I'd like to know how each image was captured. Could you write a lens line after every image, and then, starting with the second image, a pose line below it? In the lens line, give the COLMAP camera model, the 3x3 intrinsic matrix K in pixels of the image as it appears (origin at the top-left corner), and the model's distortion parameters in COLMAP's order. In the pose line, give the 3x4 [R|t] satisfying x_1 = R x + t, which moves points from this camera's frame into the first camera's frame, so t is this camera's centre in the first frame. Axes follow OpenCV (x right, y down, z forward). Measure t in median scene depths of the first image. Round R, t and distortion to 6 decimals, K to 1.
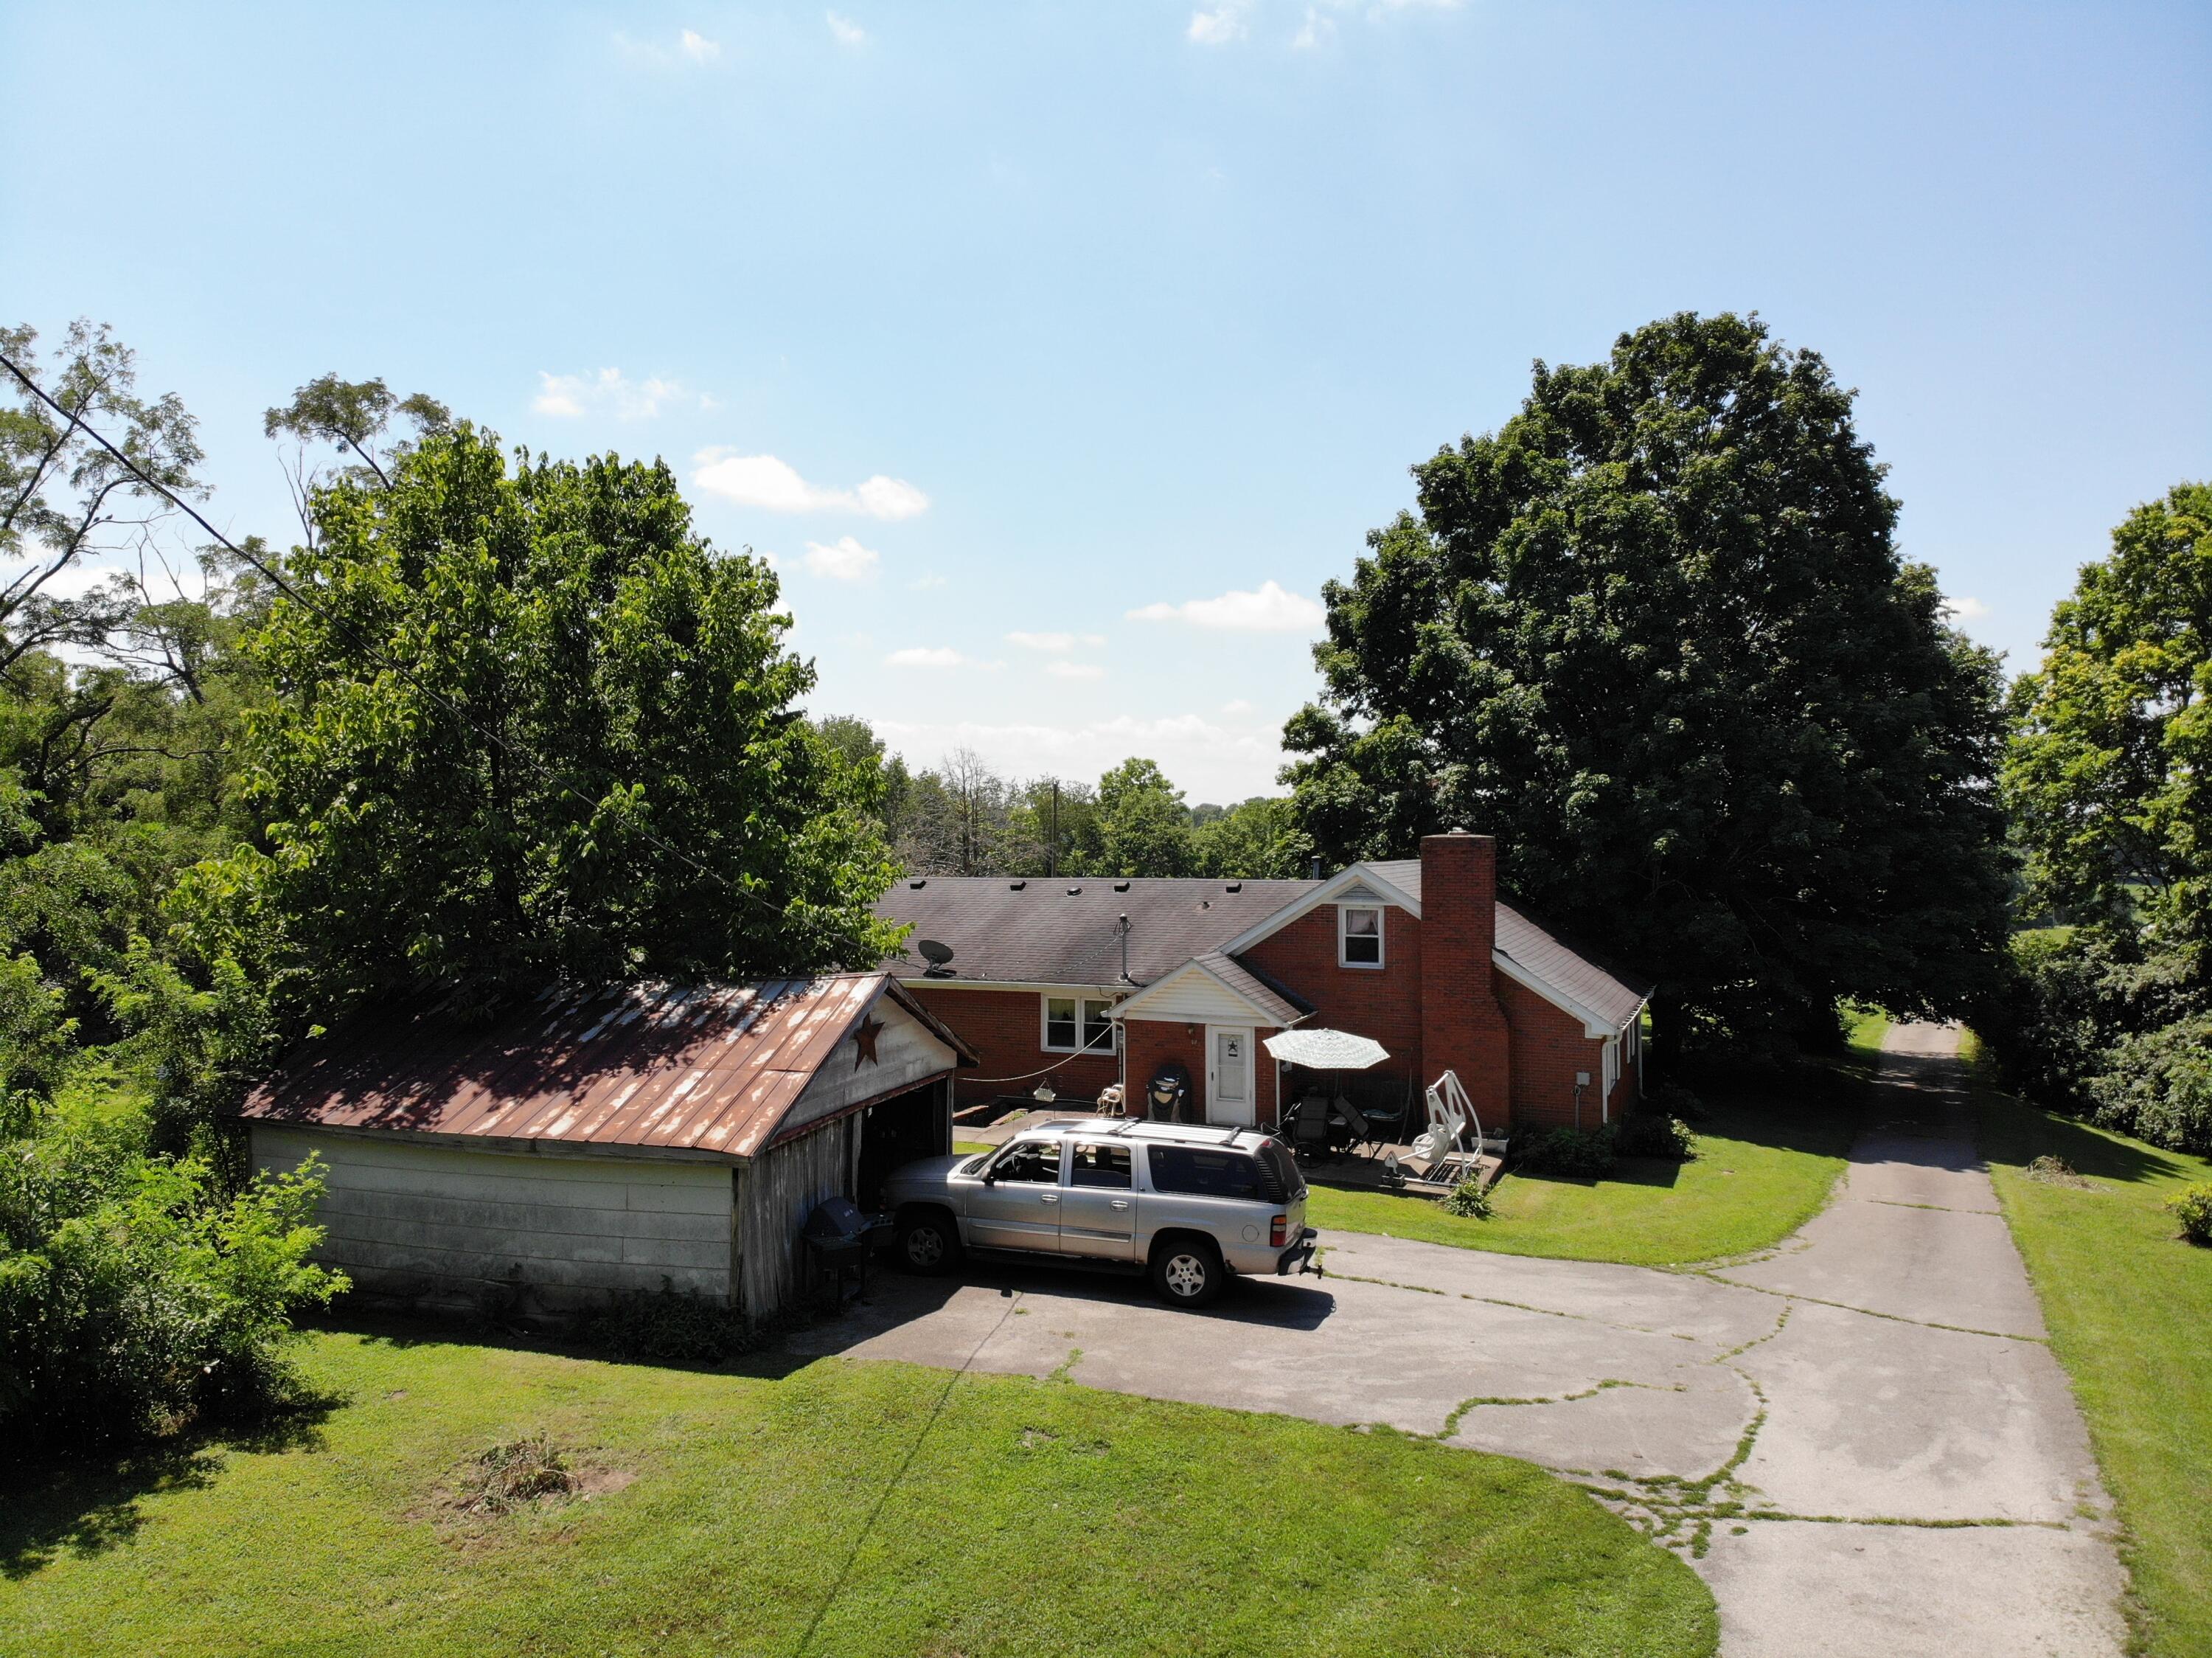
lens RADIAL K [[1556.5, 0, 1106.0], [0, 1556.5, 829.0], [0, 0, 1]] dist [0.002652, -0.205774]
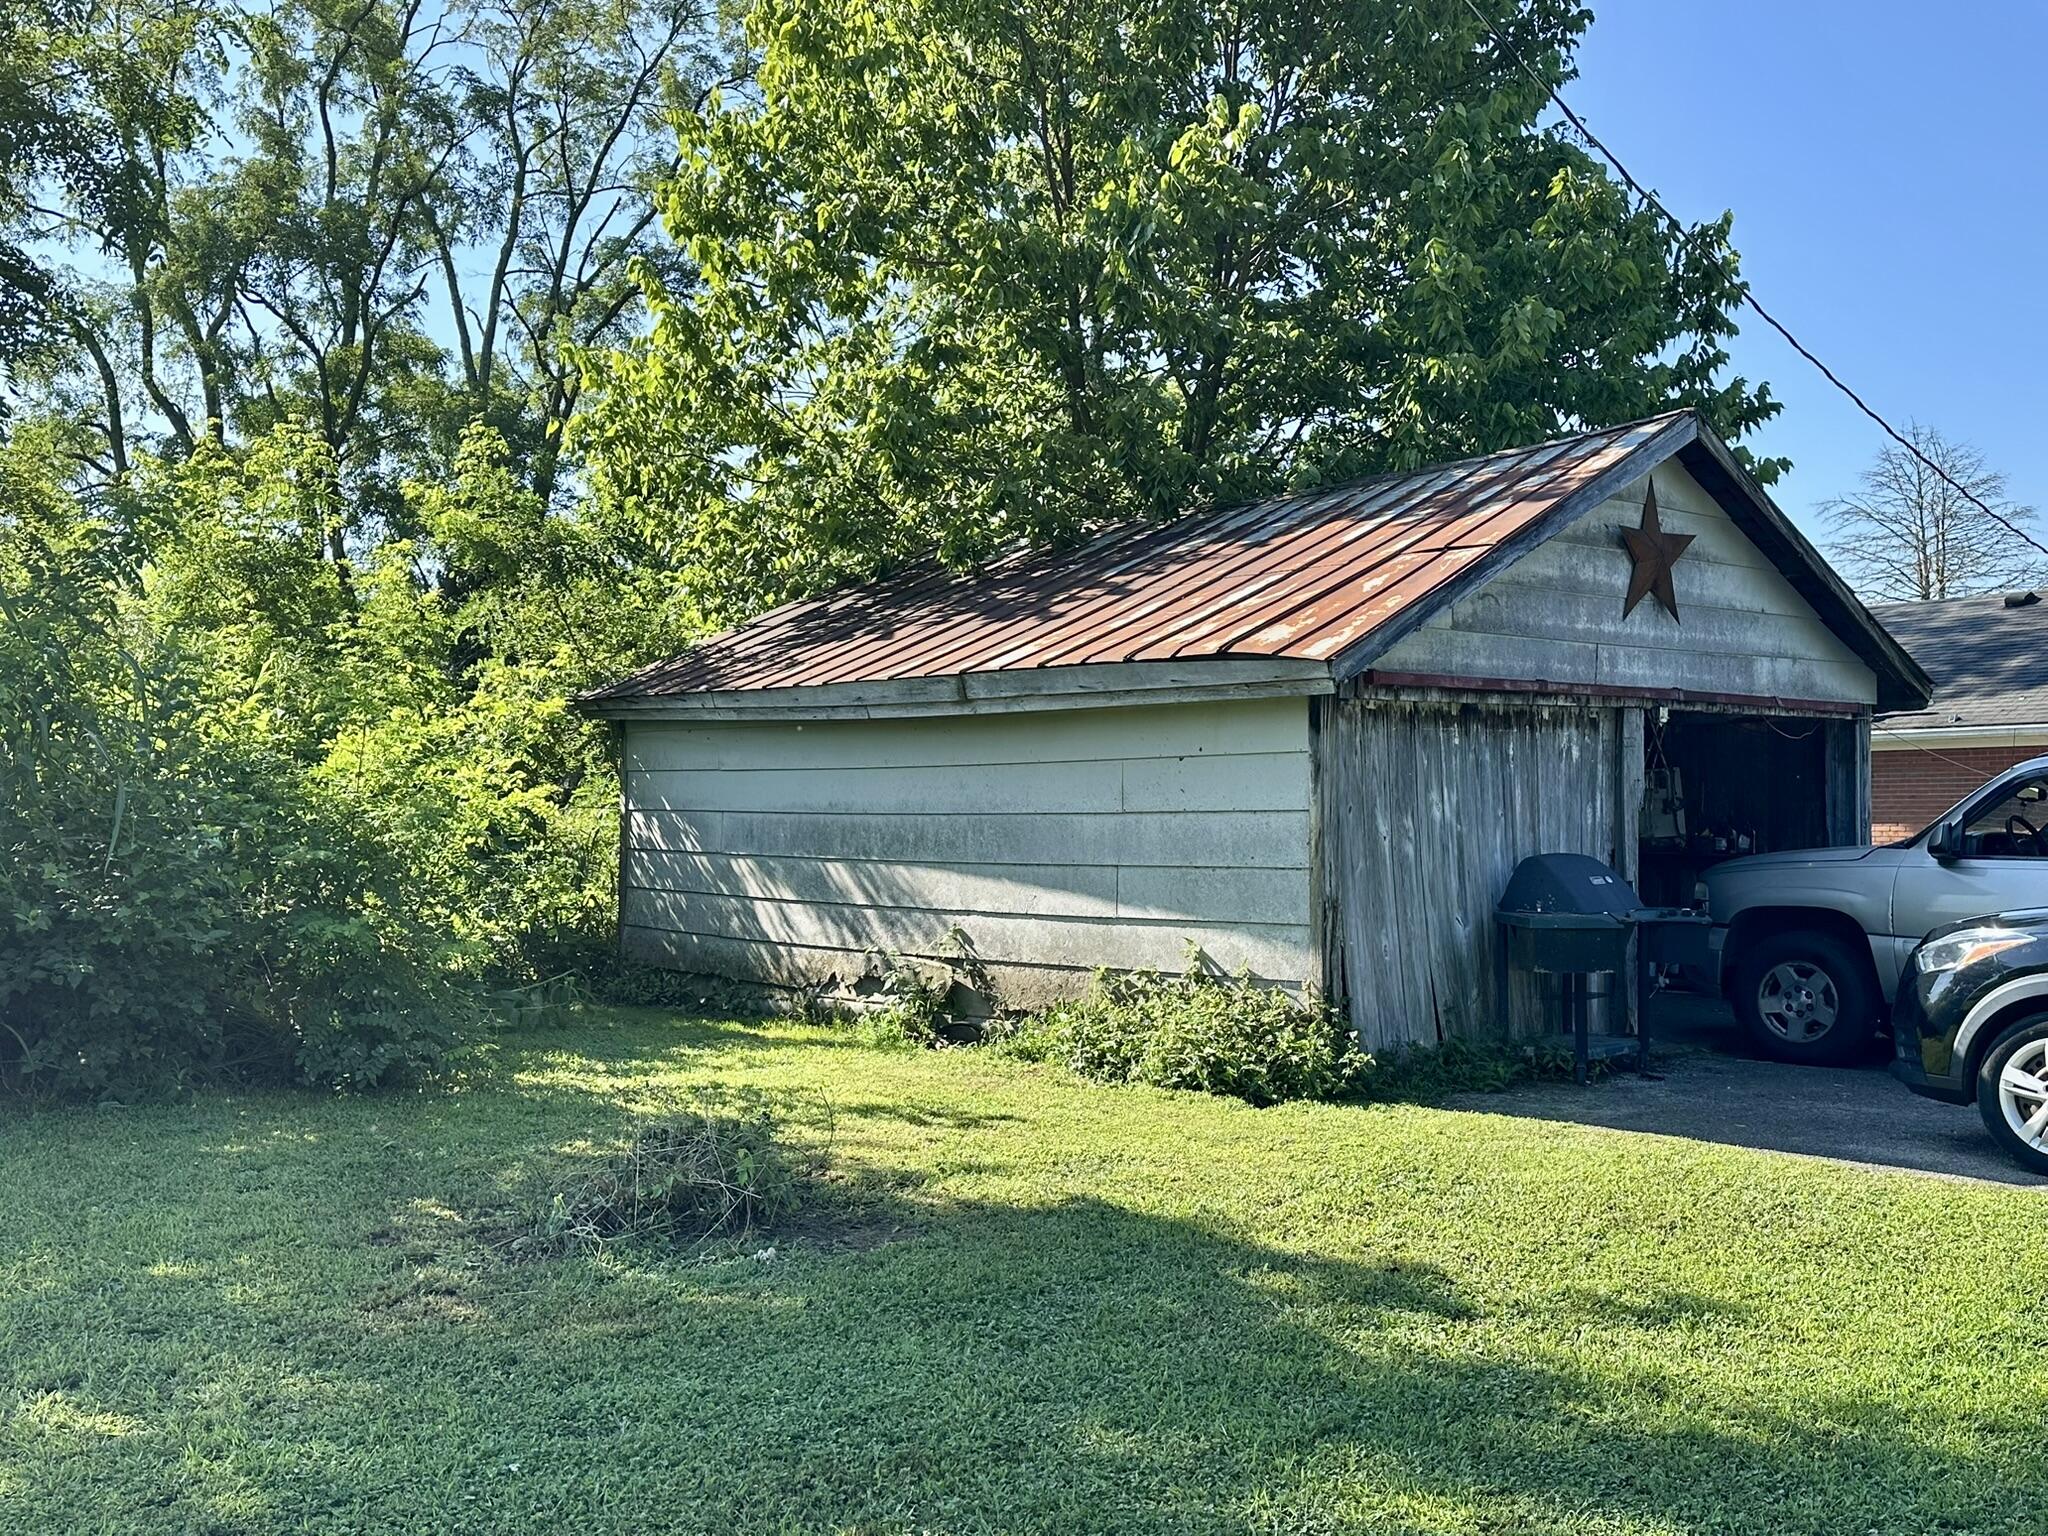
lens RADIAL K [[1861.2, 0, 1024.0], [0, 1861.2, 768.0], [0, 0, 1]] dist [0.123249, -0.000062]
pose [[0.859900, -0.031010, -0.509520, -0.013841], [0.026367, 0.999519, -0.016333, 0.123030], [0.509781, 0.000610, 0.860304, 0.237471]]
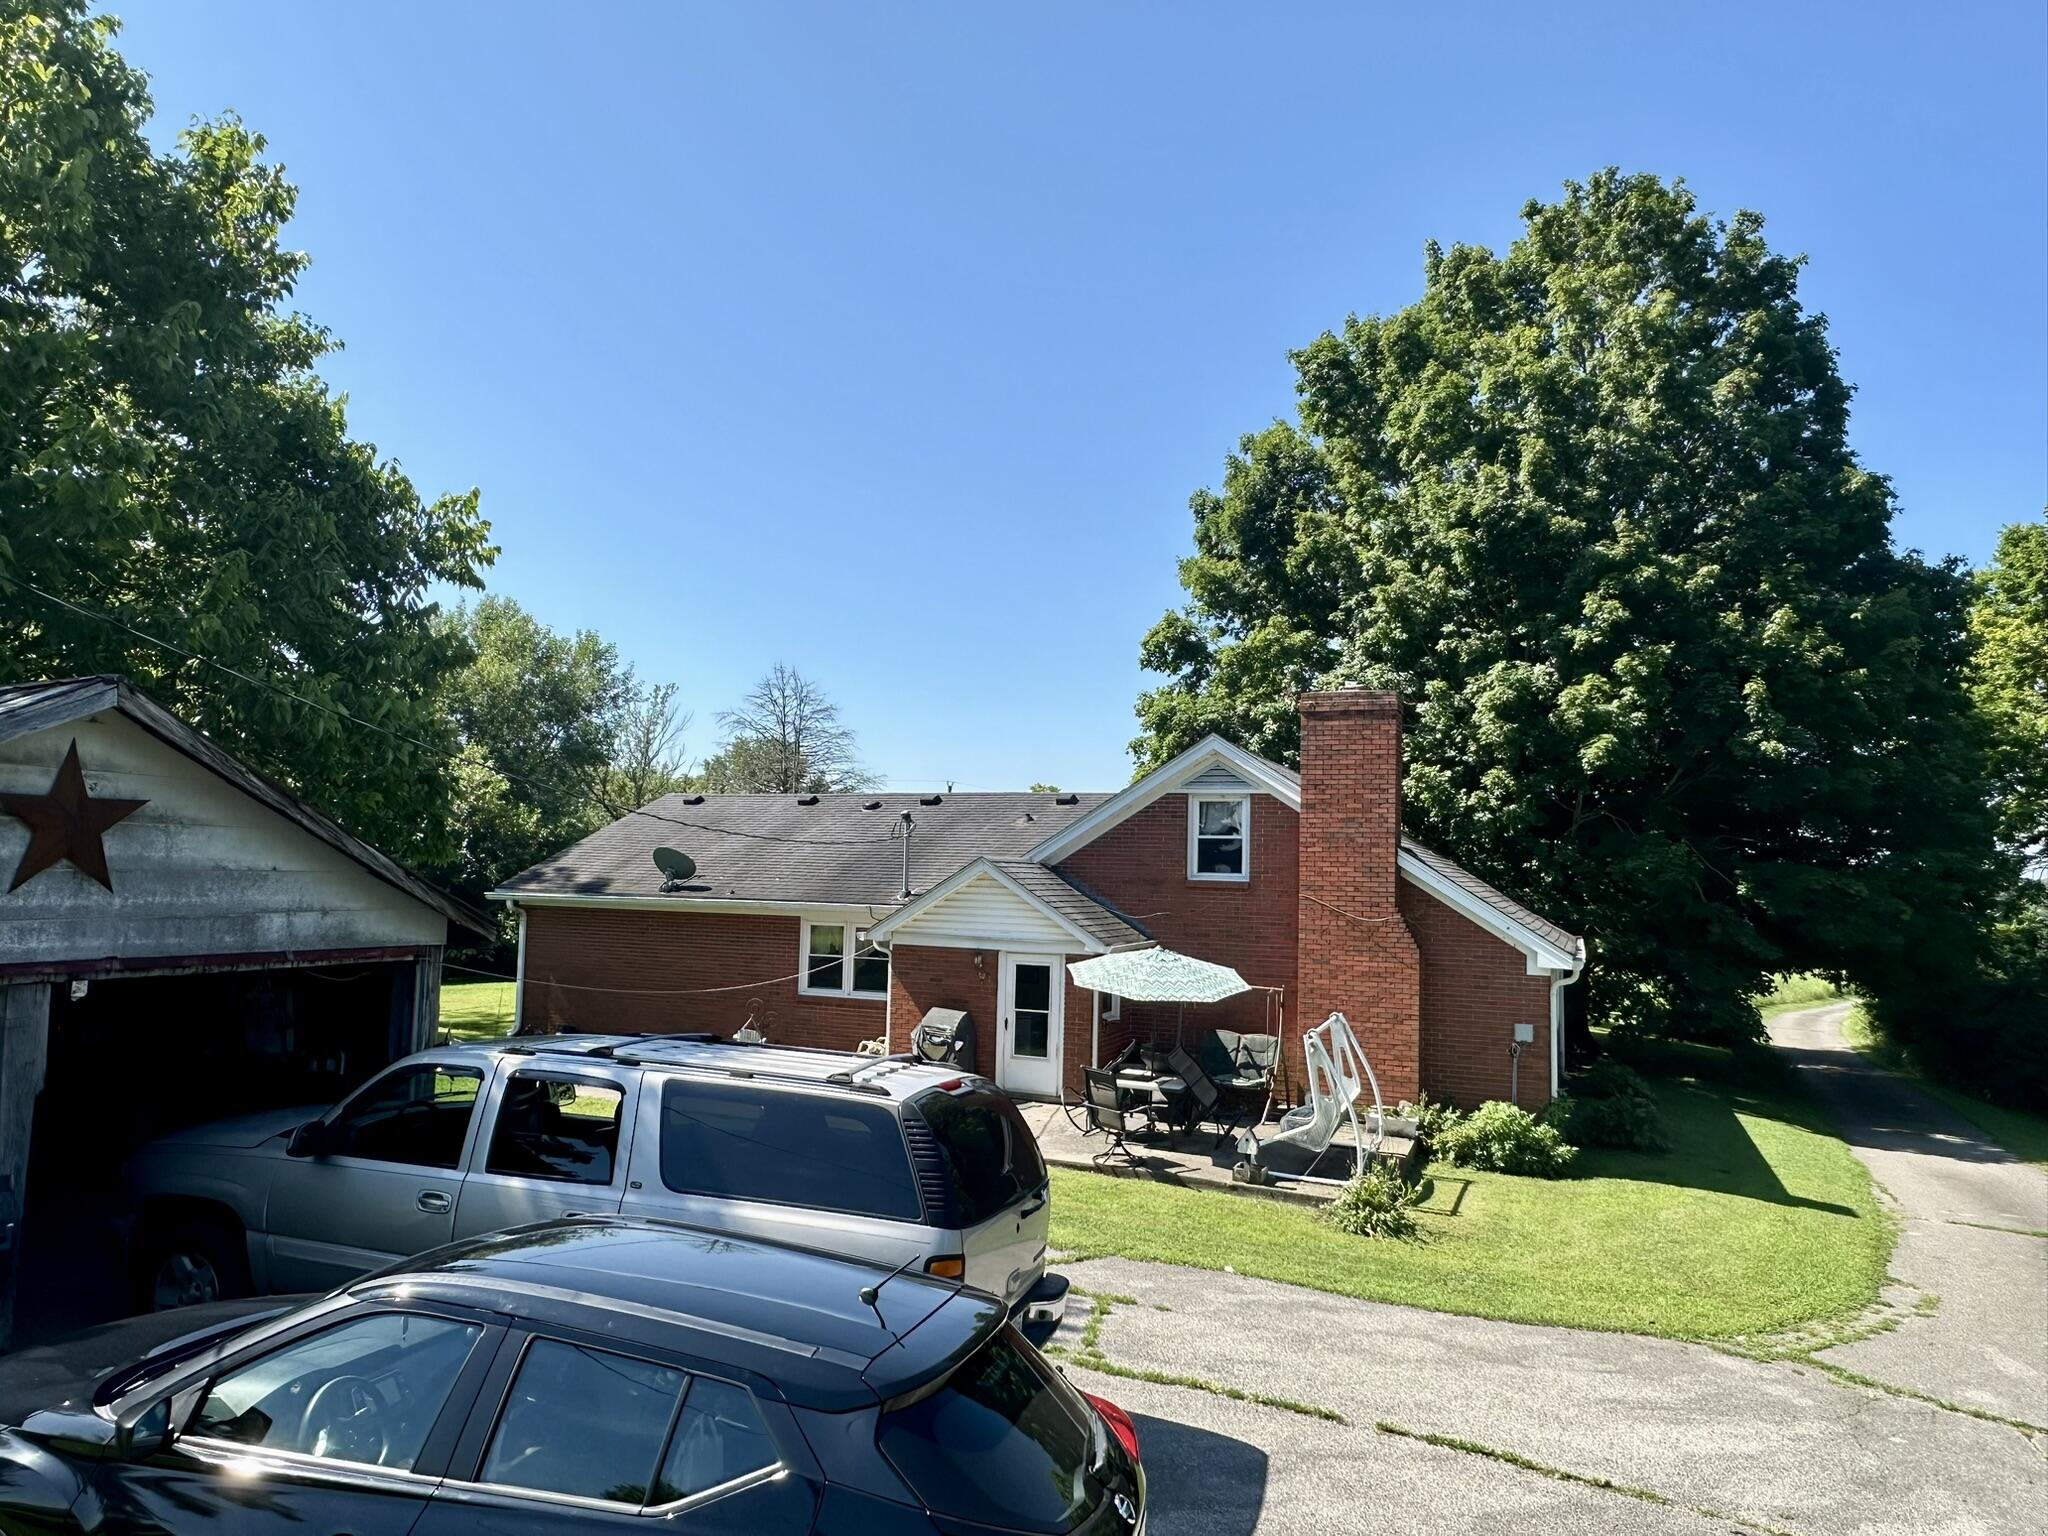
lens RADIAL K [[1328.0, 0, 1024.0], [0, 1328.0, 768.0], [0, 0, 1]] dist [-0.127122, 0.115022]
pose [[0.999770, 0.019957, -0.007858, 0.077096], [-0.020489, 0.996997, -0.074685, 0.084832], [0.006344, 0.074829, 0.997176, 0.377211]]
